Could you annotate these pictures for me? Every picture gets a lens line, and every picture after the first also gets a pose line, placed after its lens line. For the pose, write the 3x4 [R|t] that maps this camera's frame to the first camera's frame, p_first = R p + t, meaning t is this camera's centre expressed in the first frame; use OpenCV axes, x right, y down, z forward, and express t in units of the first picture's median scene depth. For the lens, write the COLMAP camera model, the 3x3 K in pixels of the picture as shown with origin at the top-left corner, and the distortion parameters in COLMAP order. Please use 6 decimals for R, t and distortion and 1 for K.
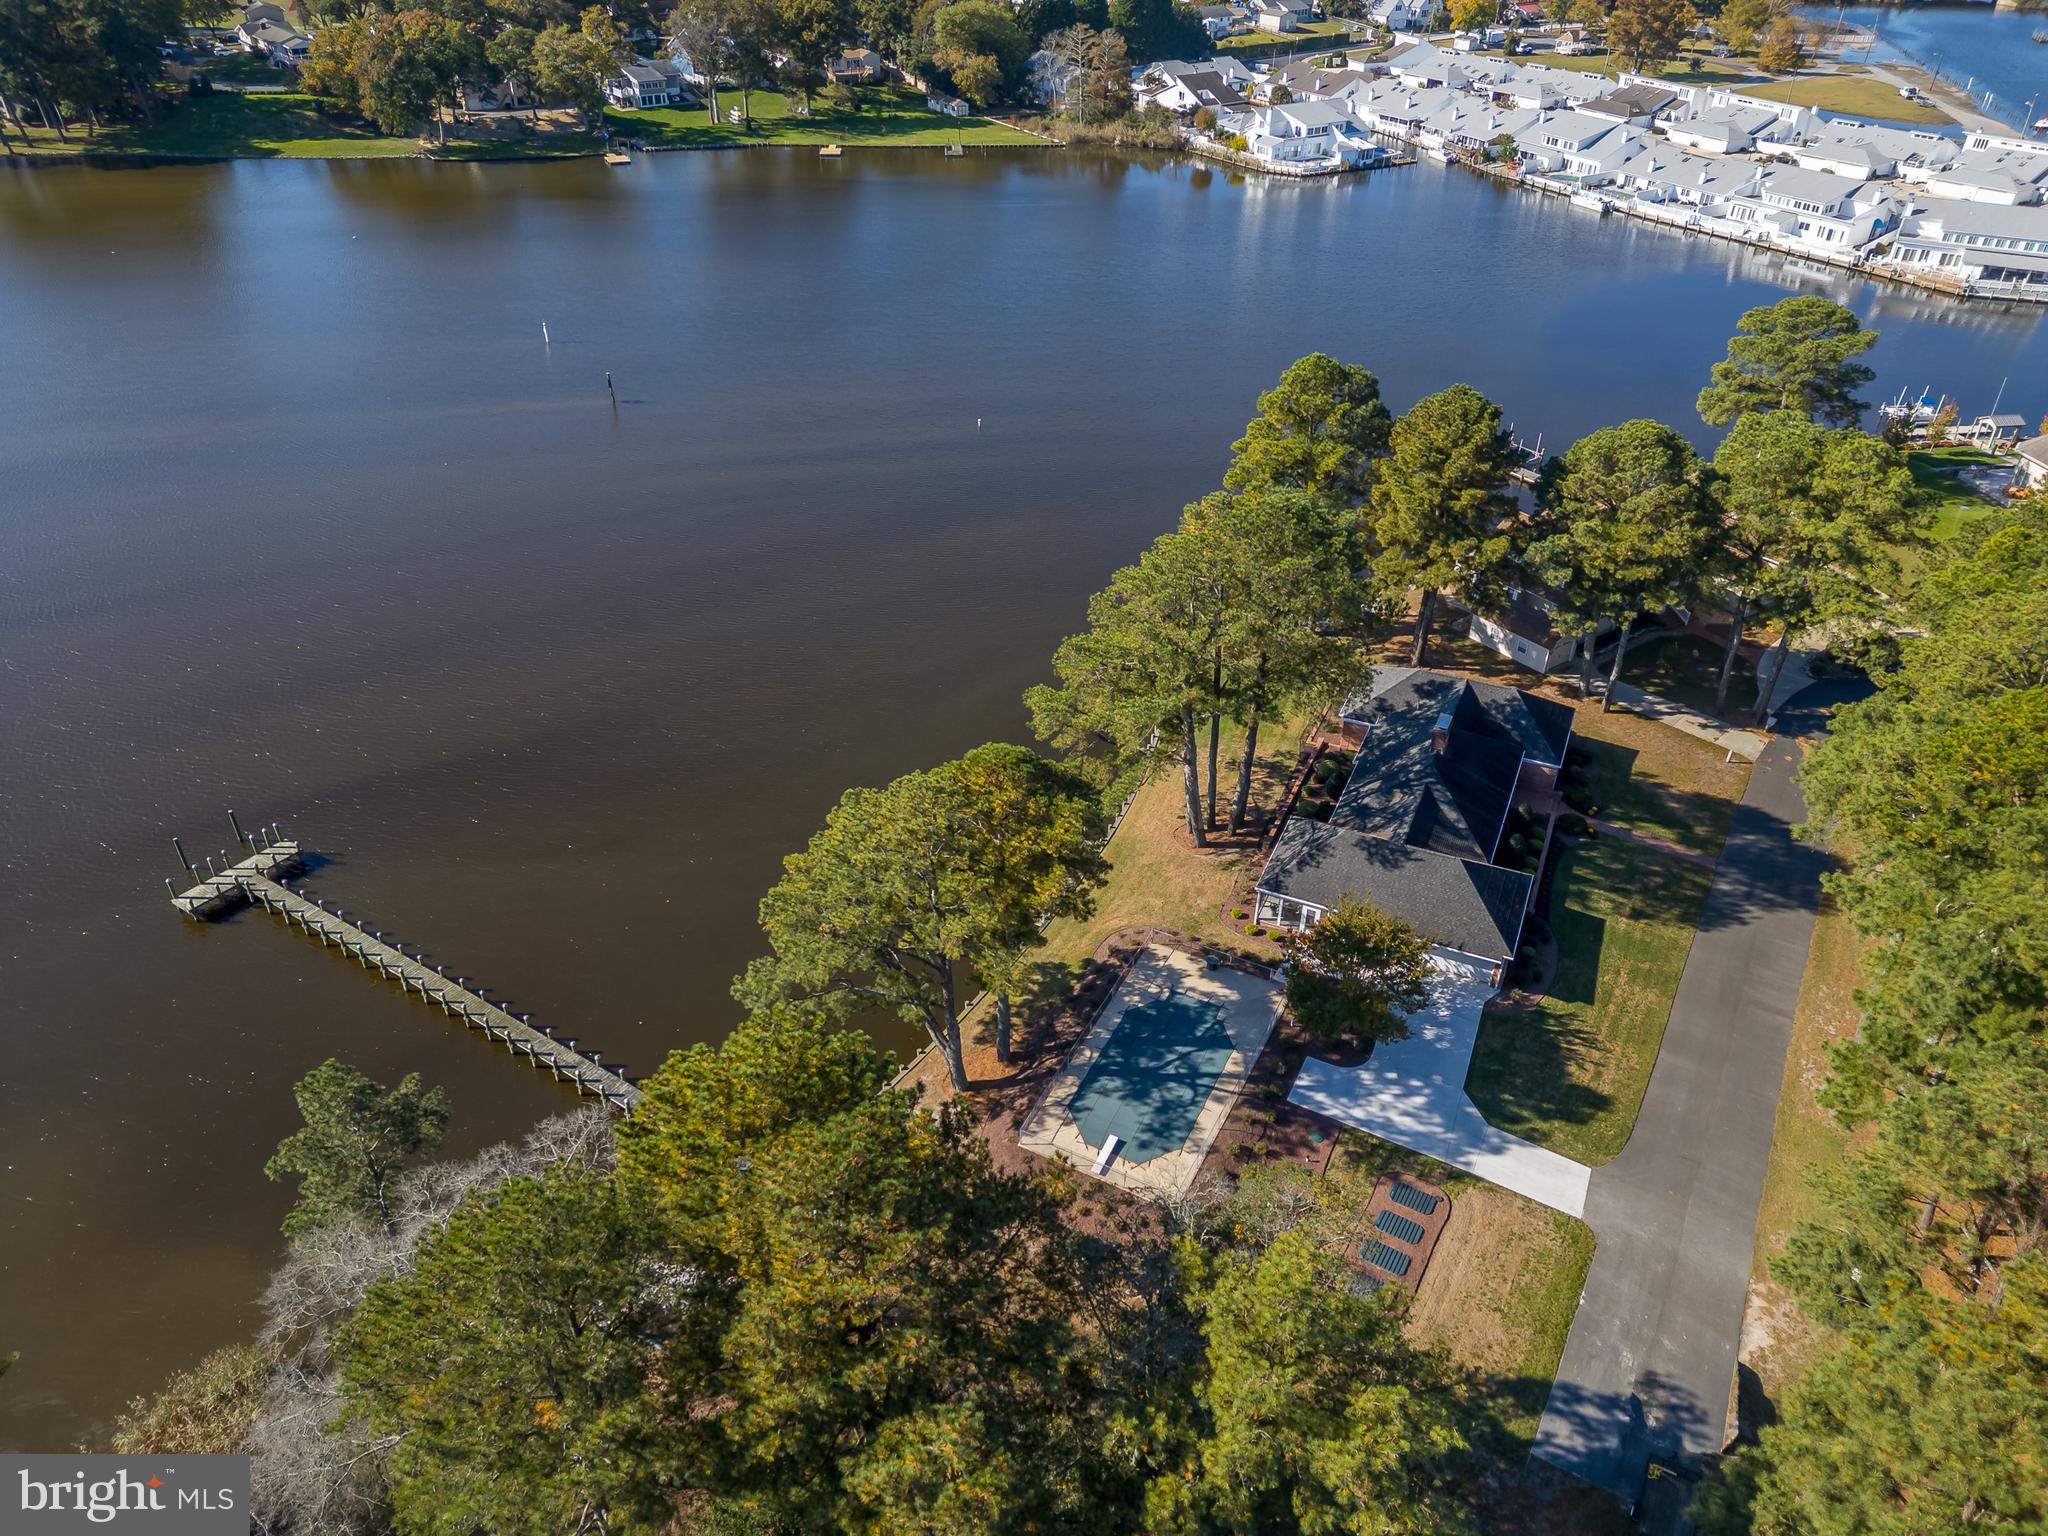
lens RADIAL K [[1391.5, 0, 1024.0], [0, 1391.5, 768.0], [0, 0, 1]] dist [0.059942, -0.039146]
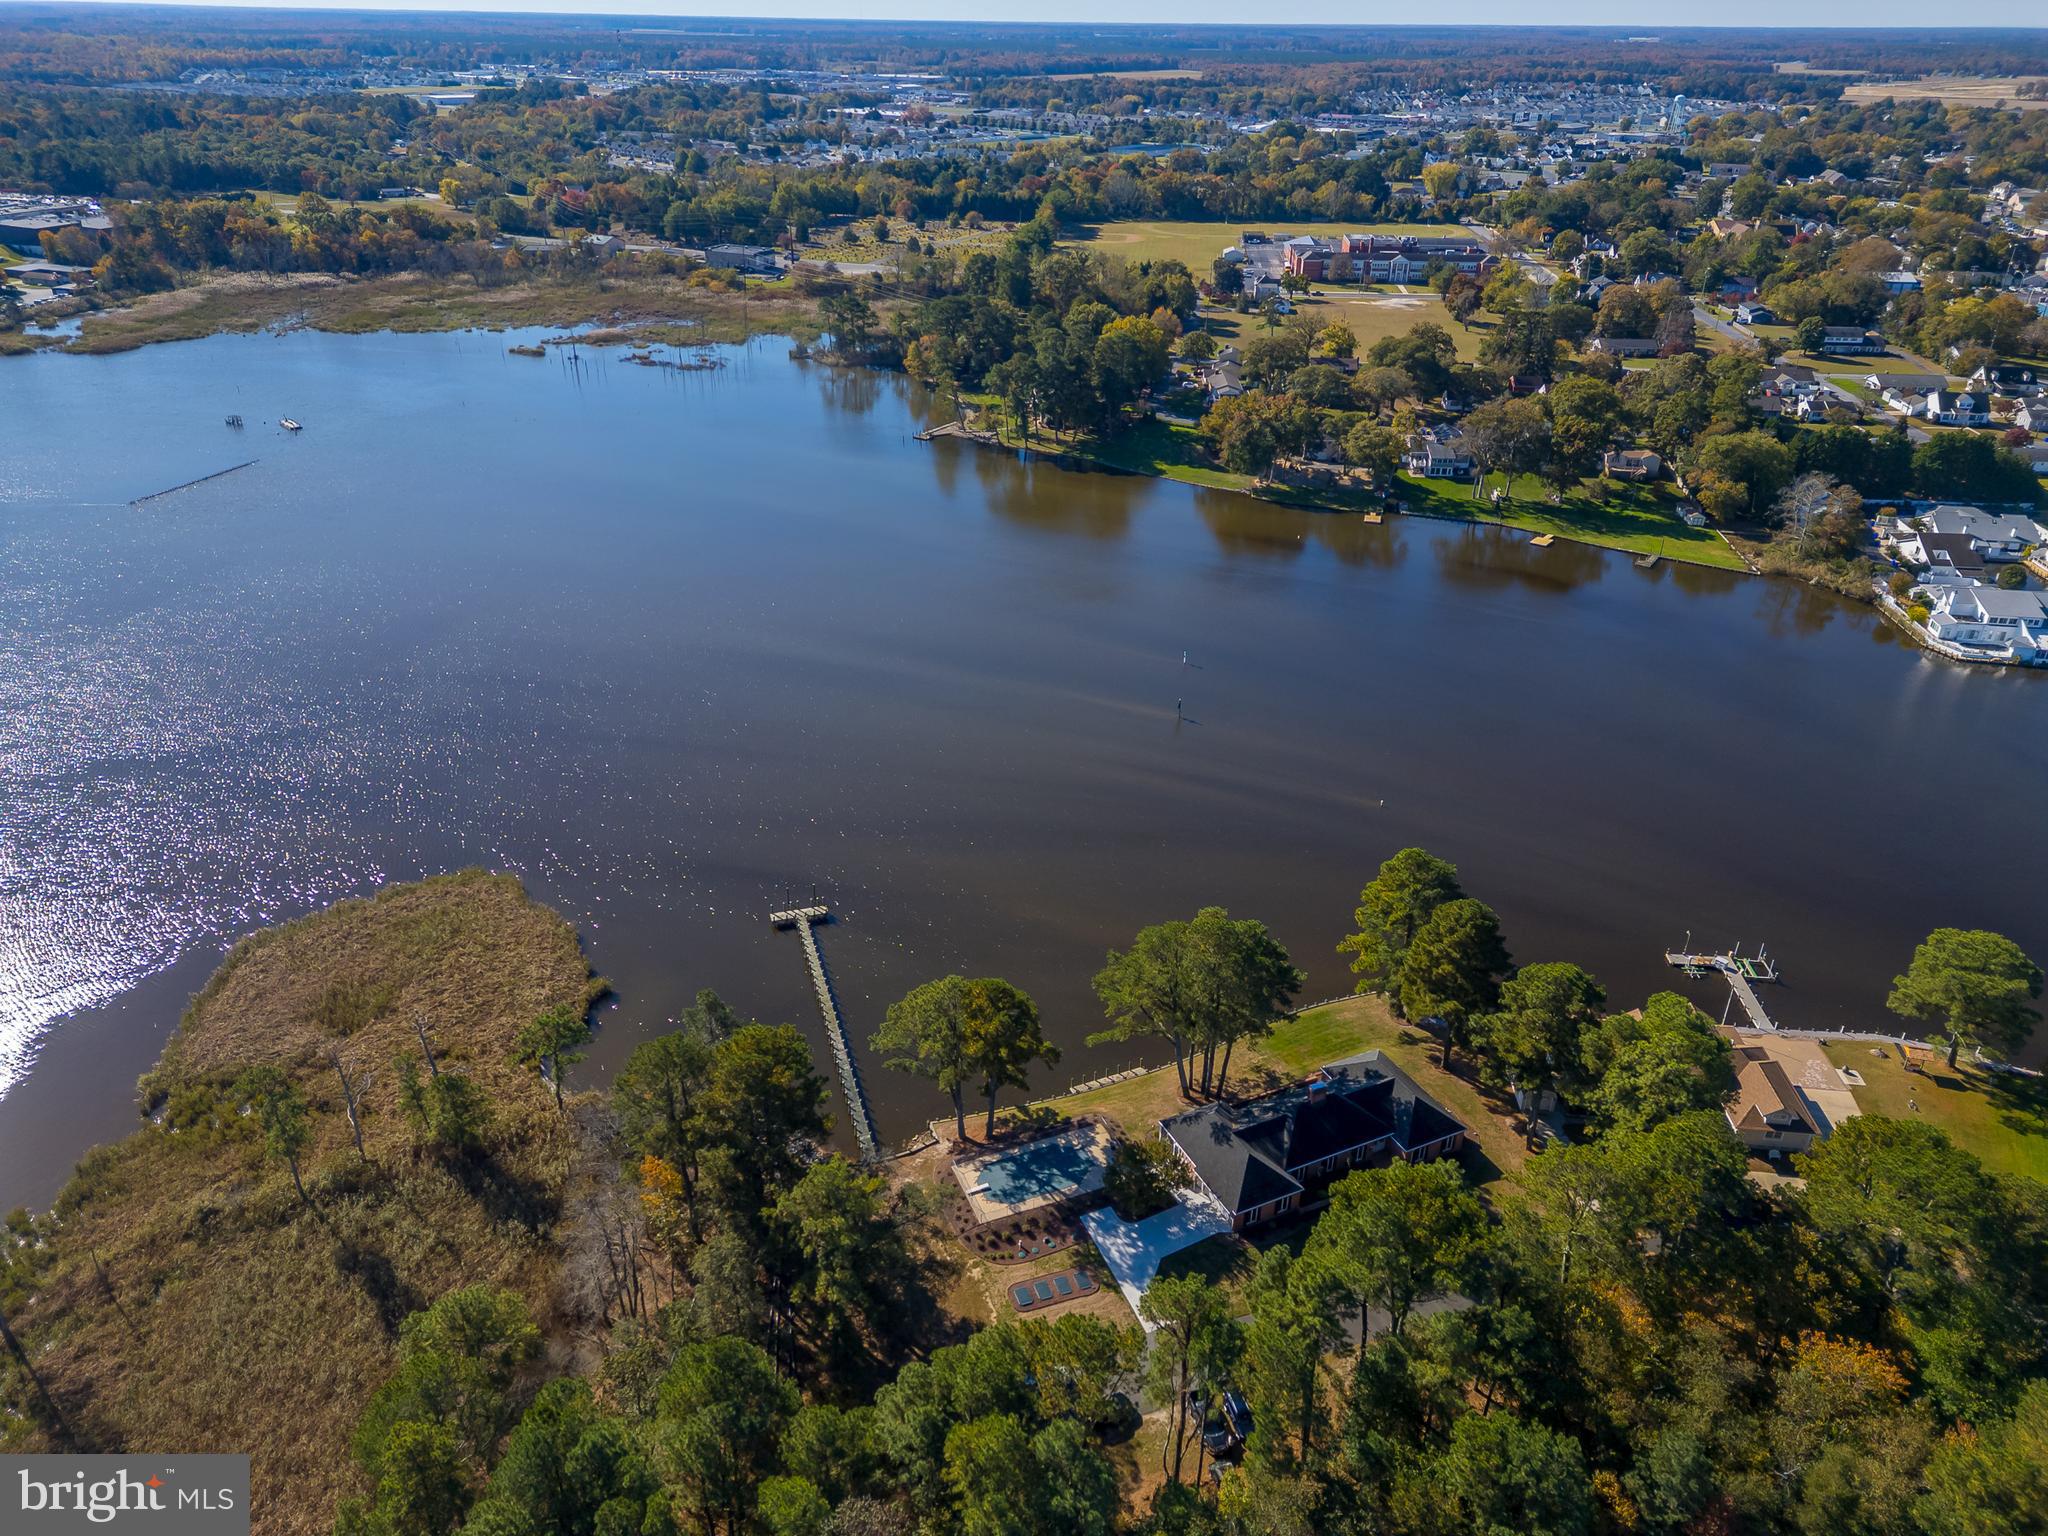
lens RADIAL K [[1358.6, 0, 1043.2], [0, 1358.6, 776.3], [0, 0, 1]] dist [0.071342, -0.068172]
pose [[0.778721, 0.298544, -0.551783, 0.258670], [-0.368695, 0.929386, -0.017486, -0.070047], [0.507599, 0.217057, 0.833804, -0.183693]]
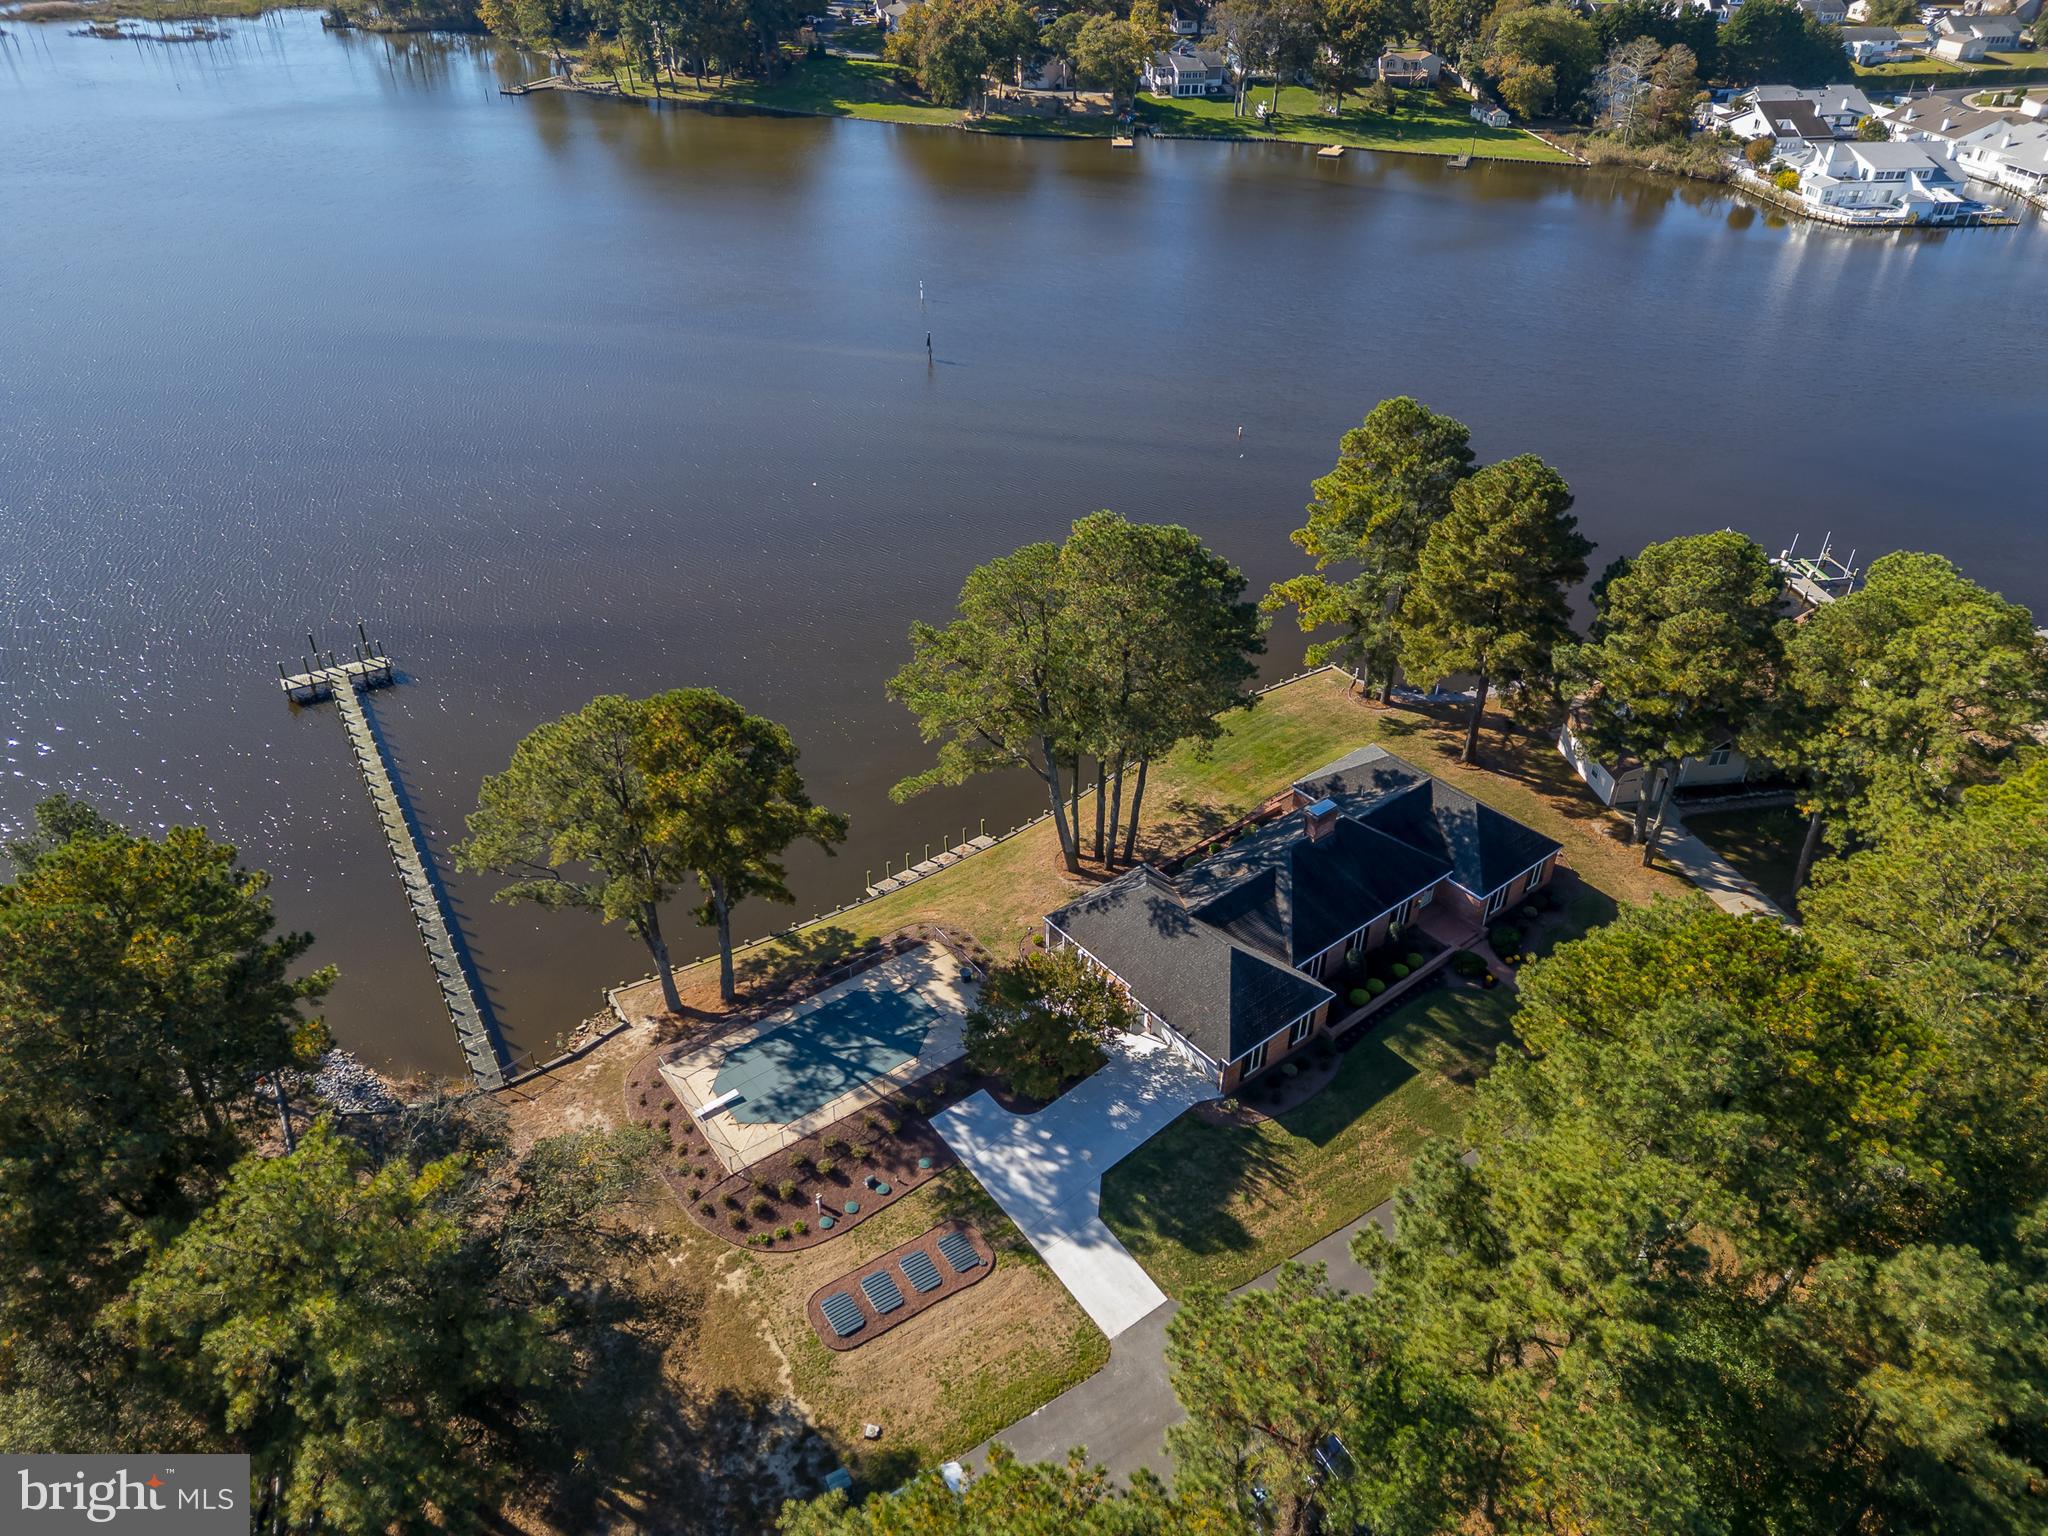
lens RADIAL K [[1392.1, 0, 1024.0], [0, 1392.1, 768.0], [0, 0, 1]] dist [0.077167, -0.066829]
pose [[0.898901, 0.248262, -0.361030, 0.139555], [-0.248328, 0.967534, 0.047031, -0.016400], [0.360985, 0.047377, 0.931367, 0.026429]]
